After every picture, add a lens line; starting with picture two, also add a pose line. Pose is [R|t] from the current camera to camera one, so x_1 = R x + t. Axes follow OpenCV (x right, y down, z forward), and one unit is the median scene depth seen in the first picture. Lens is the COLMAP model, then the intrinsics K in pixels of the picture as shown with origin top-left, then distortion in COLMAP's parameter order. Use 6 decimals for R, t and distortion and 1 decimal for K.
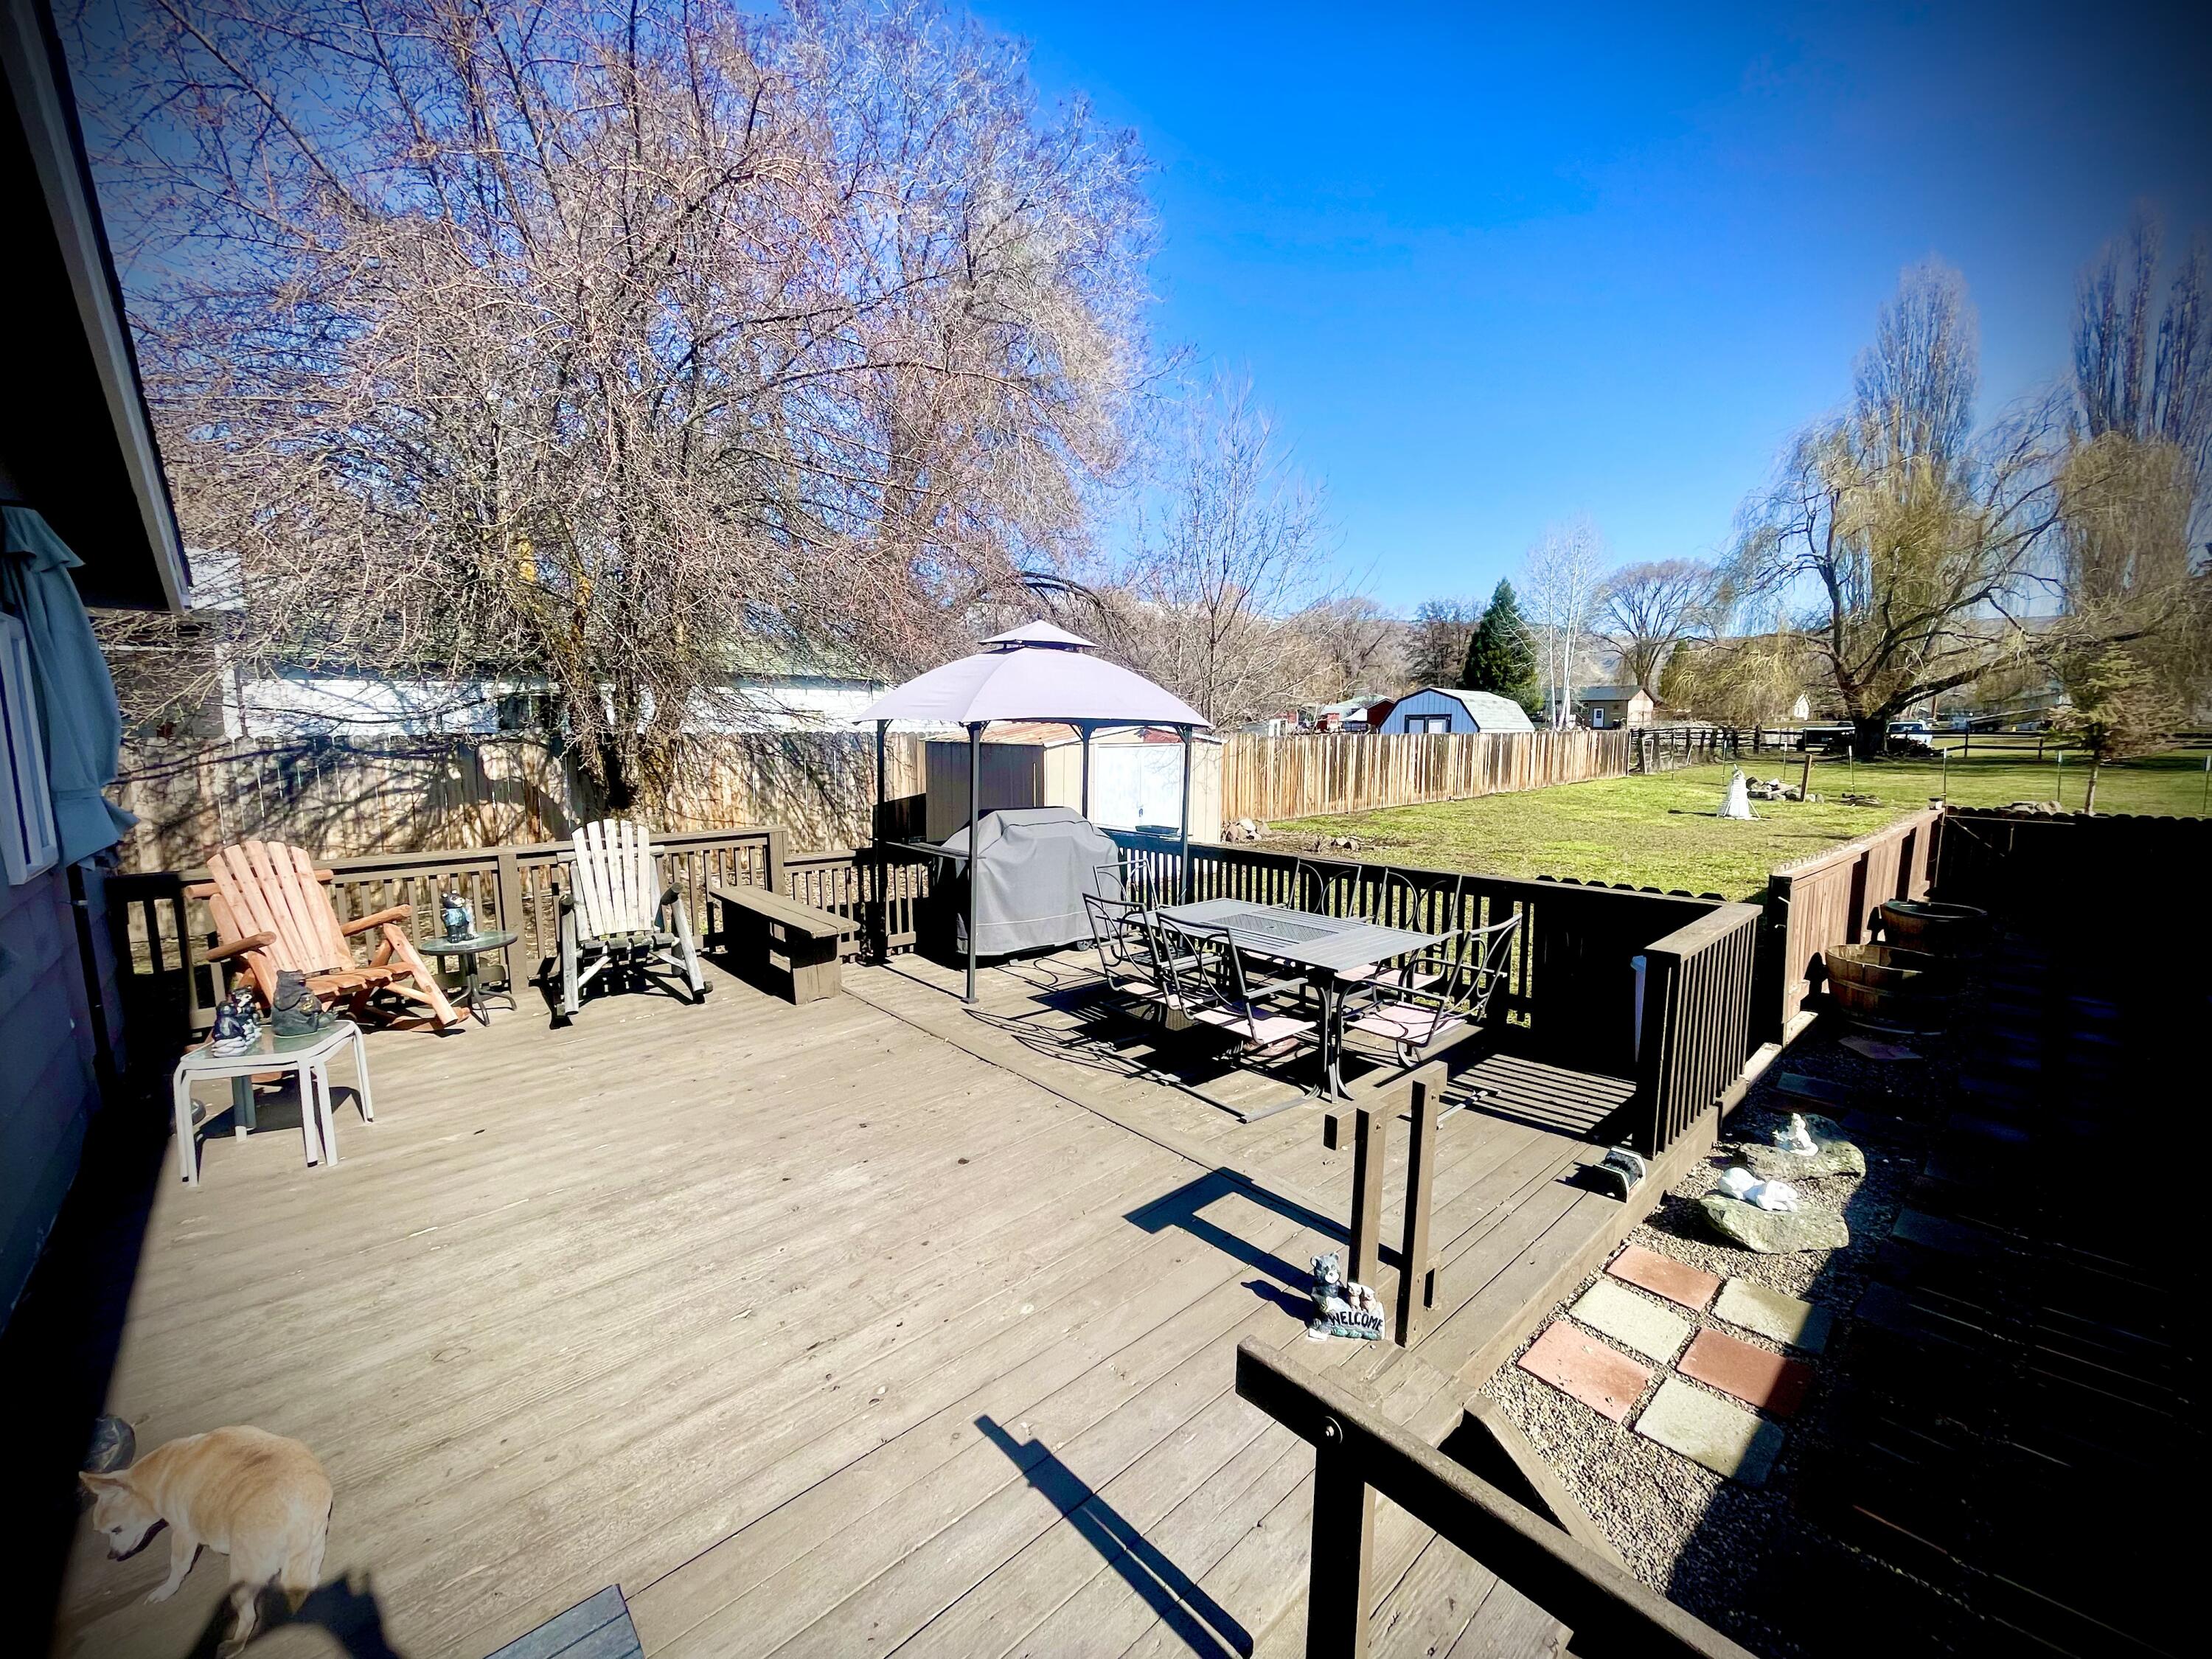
lens RADIAL K [[898.2, 0, 1118.6], [0, 898.2, 836.9], [0, 0, 1]] dist [-0.001414, -0.000196]
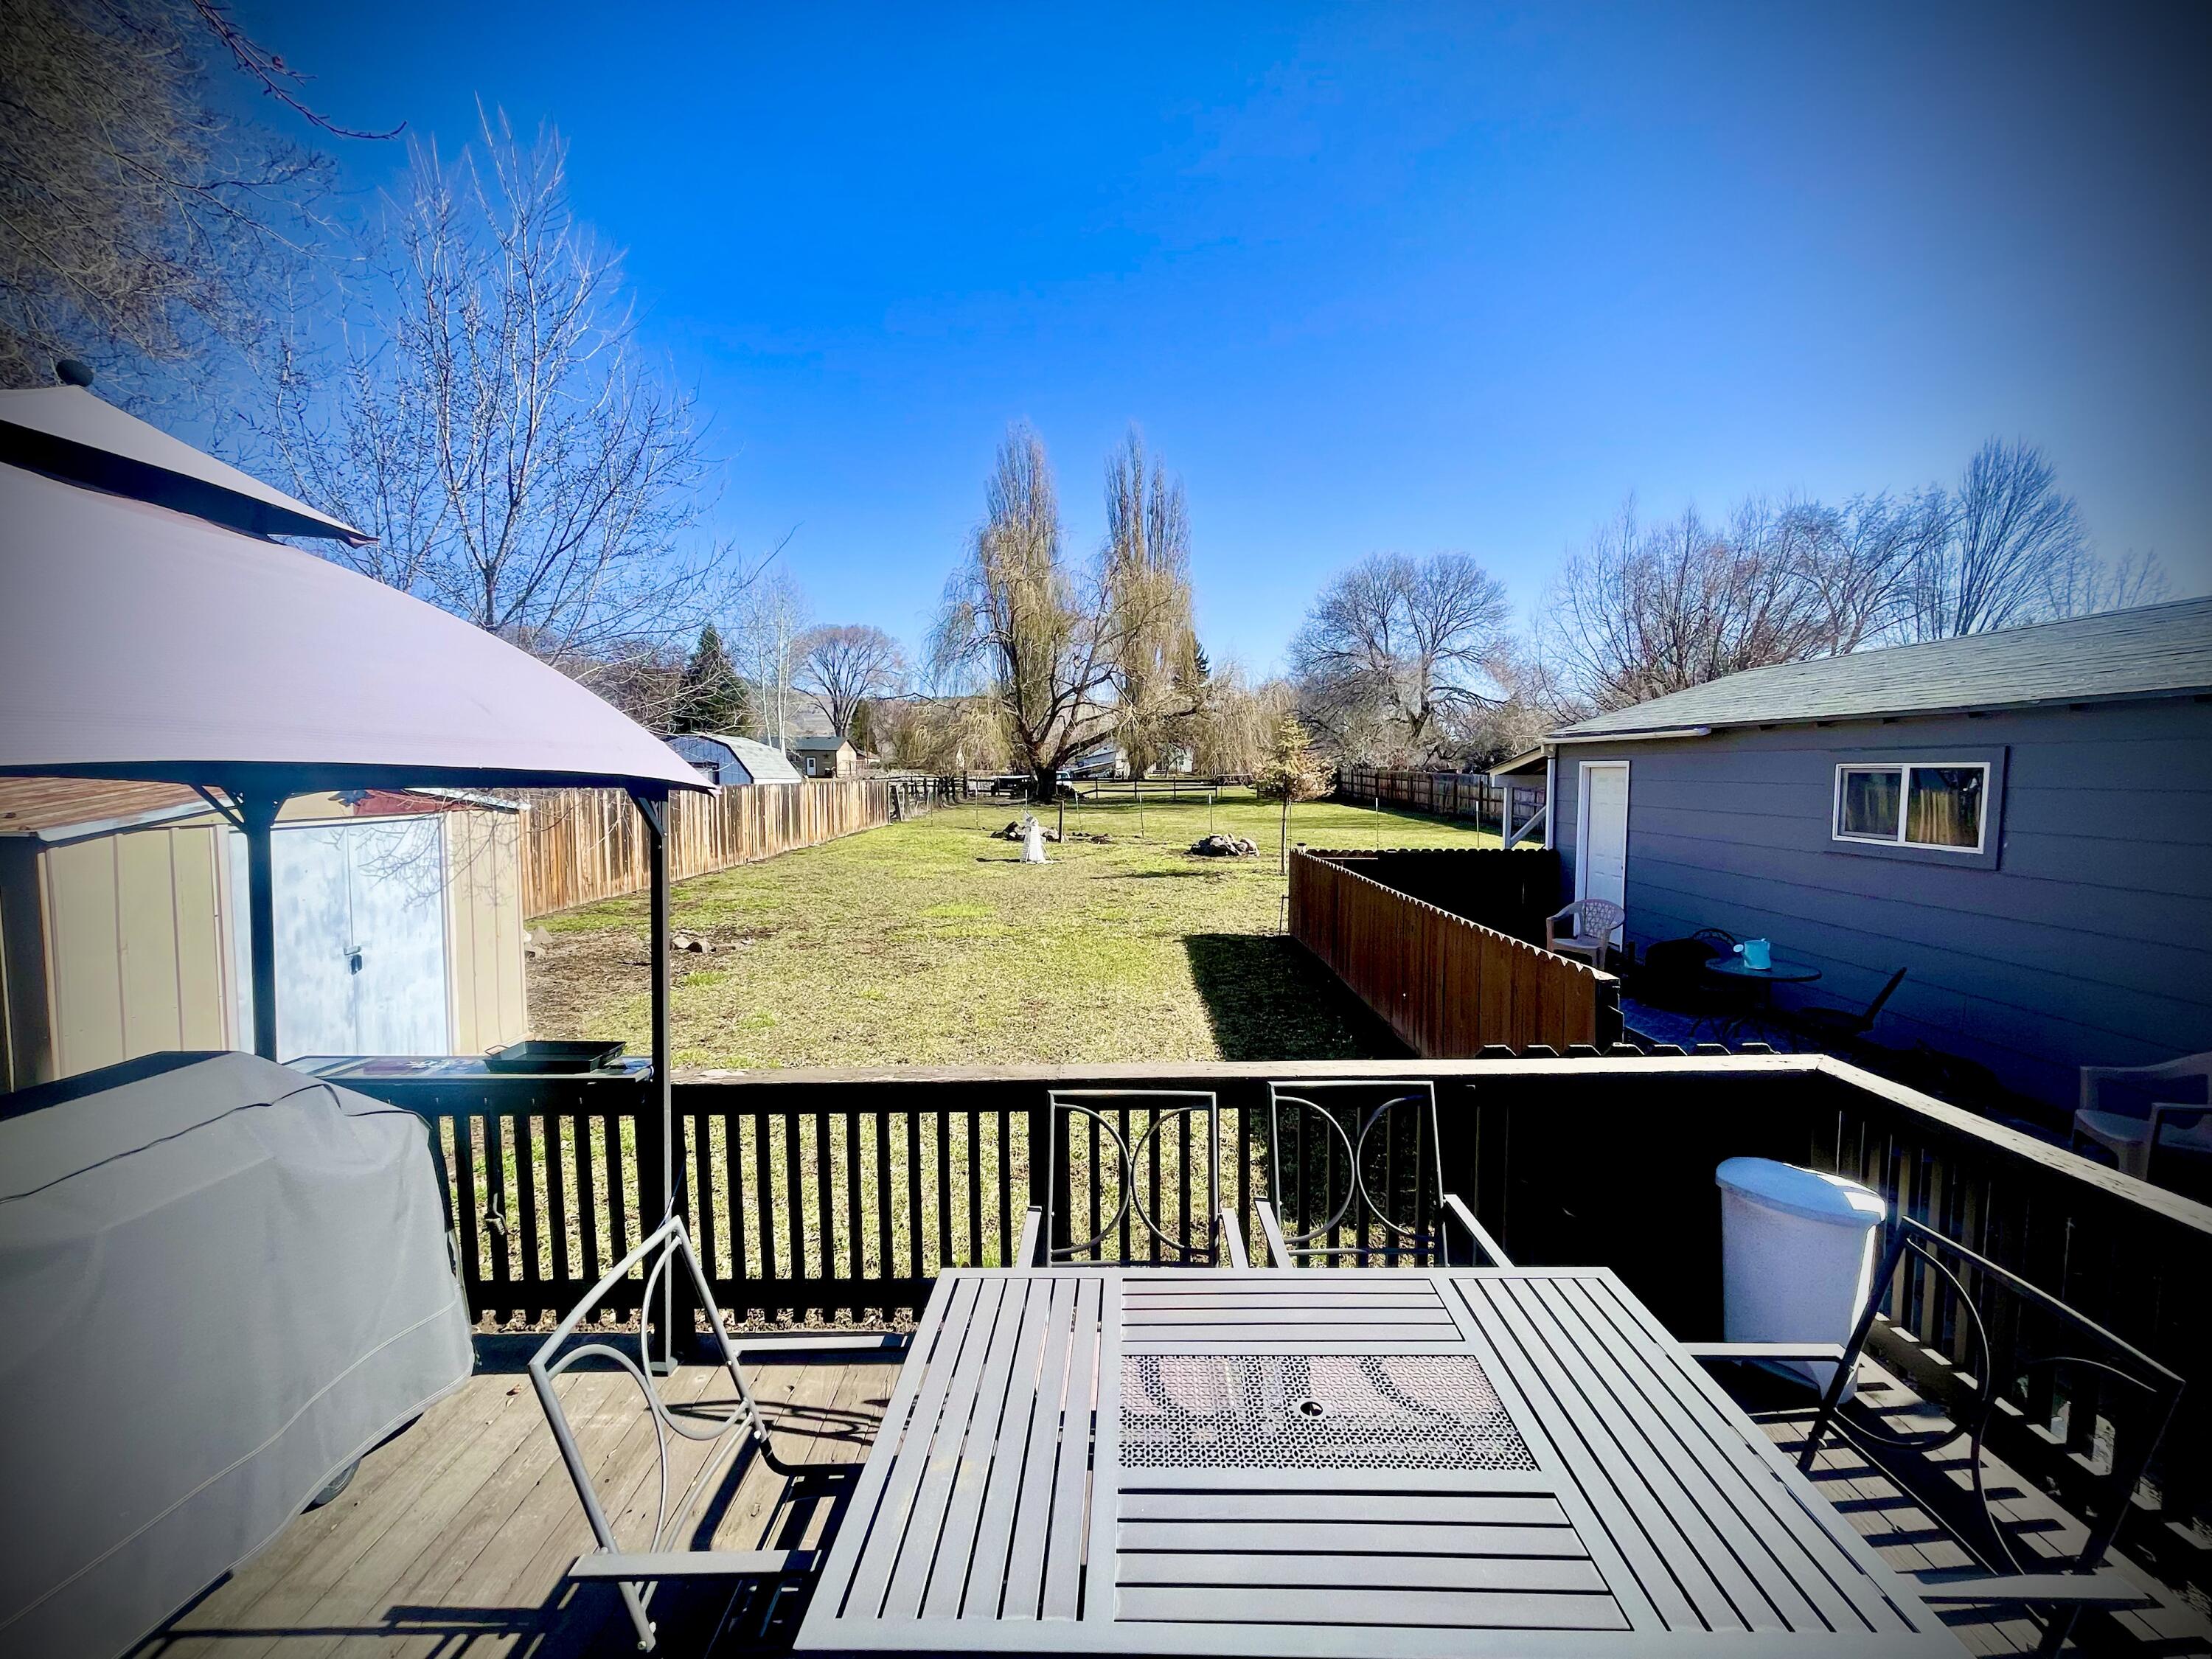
lens RADIAL K [[898.2, 0, 1118.6], [0, 898.2, 836.9], [0, 0, 1]] dist [-0.001414, -0.000196]
pose [[0.669756, -0.050678, 0.740849, -0.026235], [0.089807, 0.995874, -0.013065, -0.026017], [-0.737130, 0.075284, 0.671544, 0.195543]]
